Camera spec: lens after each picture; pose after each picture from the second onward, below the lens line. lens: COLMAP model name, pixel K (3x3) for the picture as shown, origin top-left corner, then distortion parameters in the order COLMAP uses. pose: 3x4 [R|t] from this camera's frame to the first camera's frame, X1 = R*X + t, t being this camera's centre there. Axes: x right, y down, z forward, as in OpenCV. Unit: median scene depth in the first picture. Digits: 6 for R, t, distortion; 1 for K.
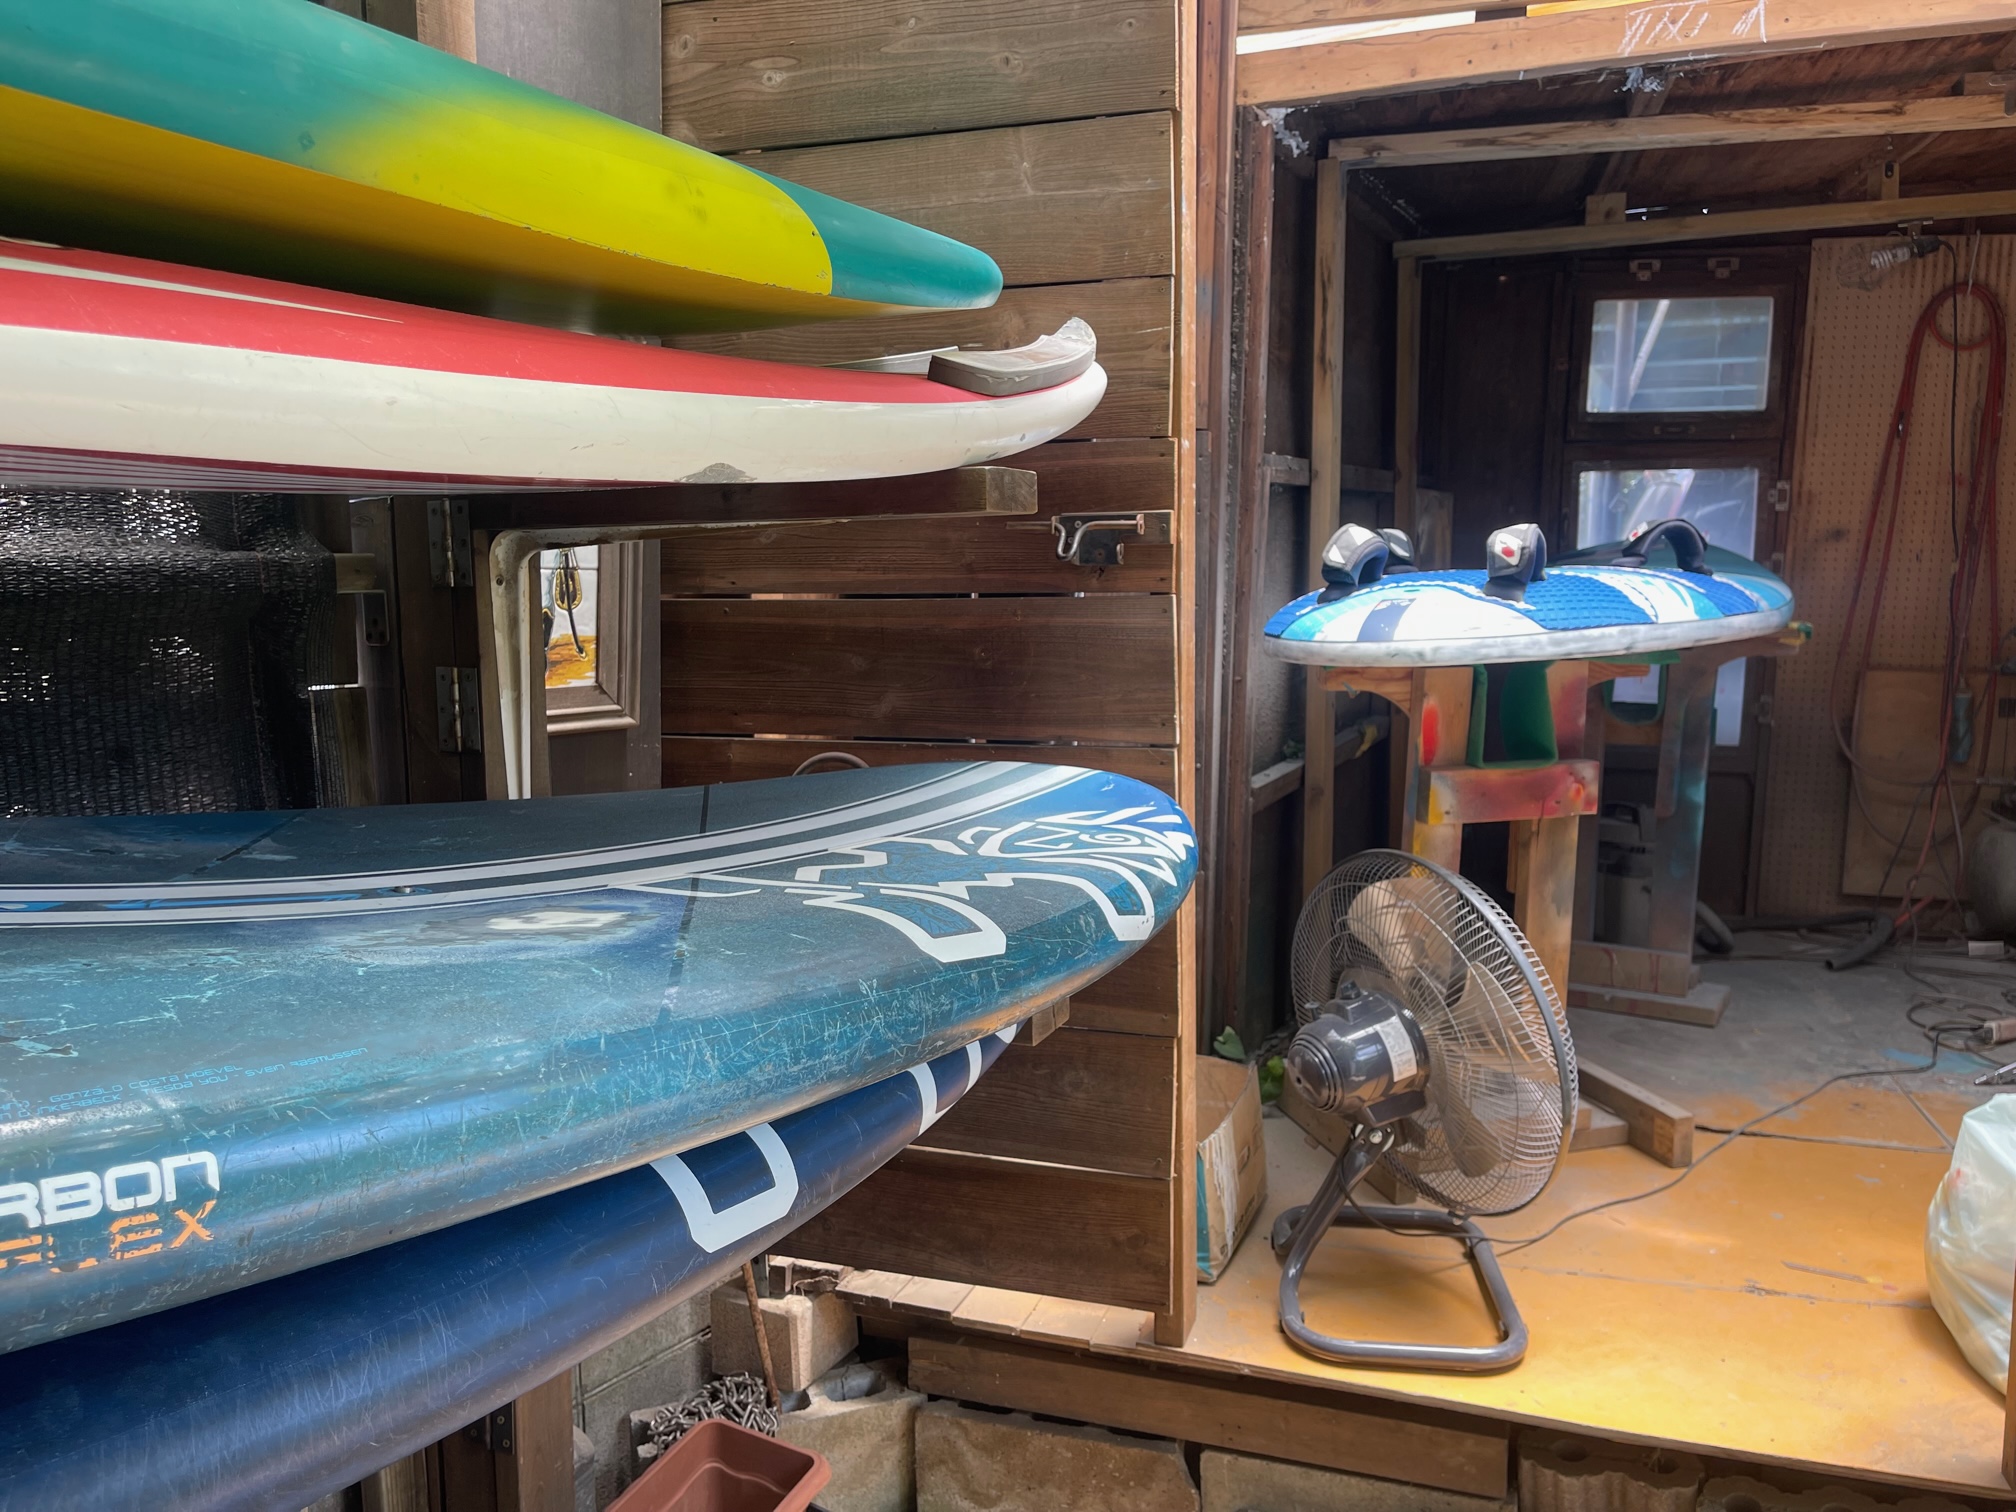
lens RADIAL K [[1522.7, 0, 1000.0], [0, 1522.7, 767.4], [0, 0, 1]] dist [0.069828, -0.092080]
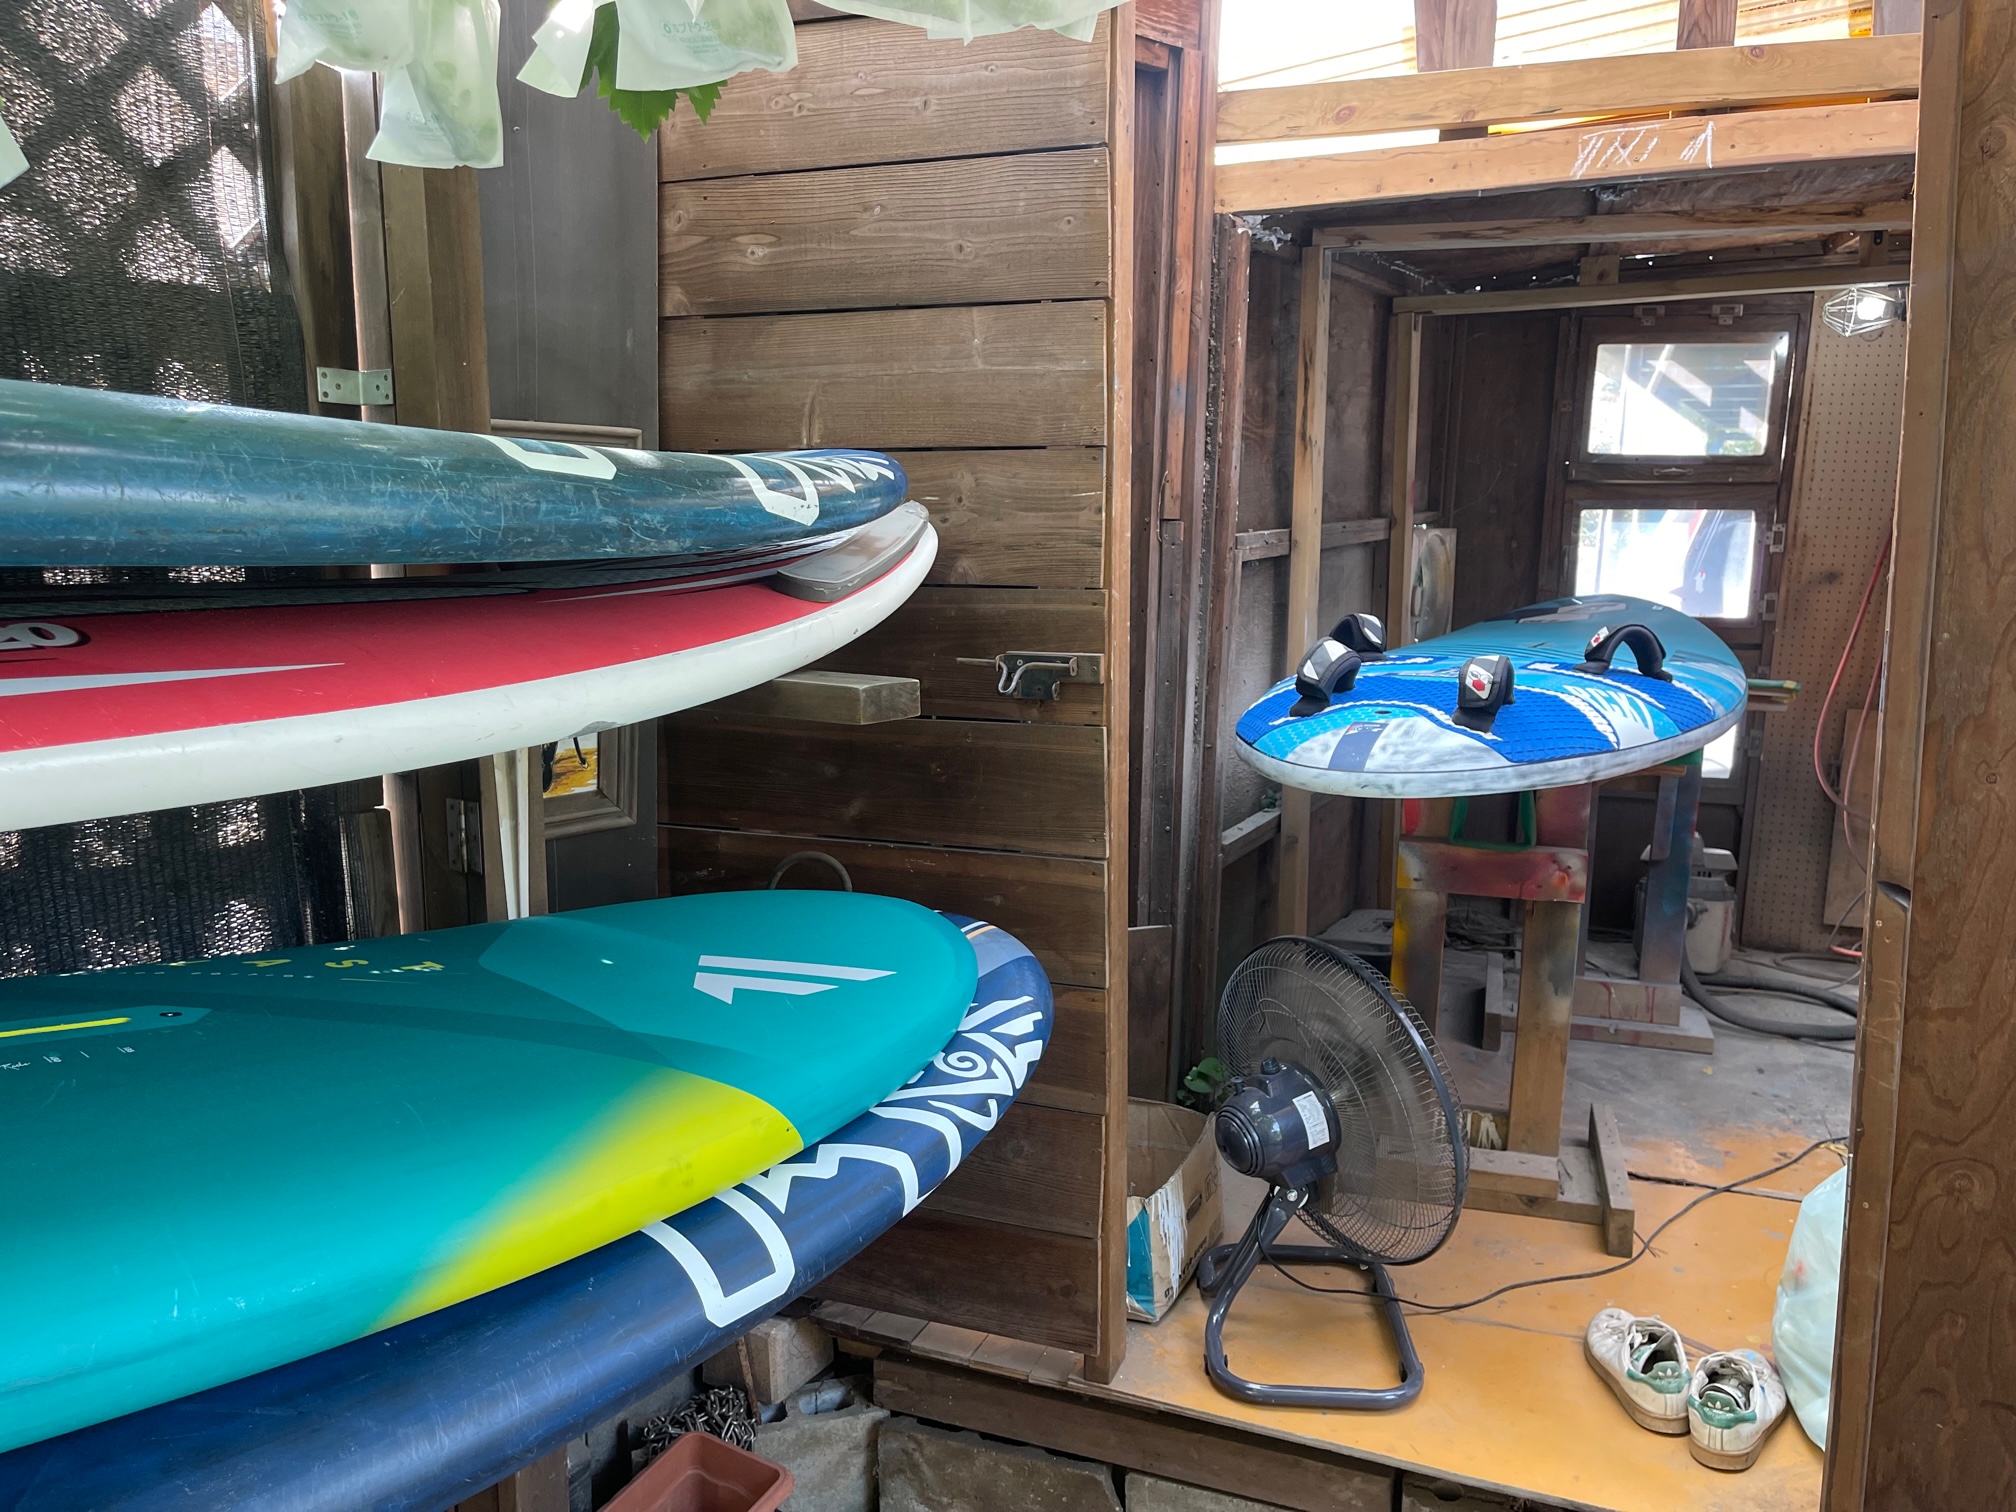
lens RADIAL K [[1522.7, 0, 1006.5], [0, 1522.7, 768.8], [0, 0, 1]] dist [0.069828, -0.092080]
pose [[0.999021, 0.018136, -0.040353, 0.078950], [-0.016526, 0.999068, 0.039882, -0.113319], [0.041039, -0.039176, 0.998389, -0.106828]]
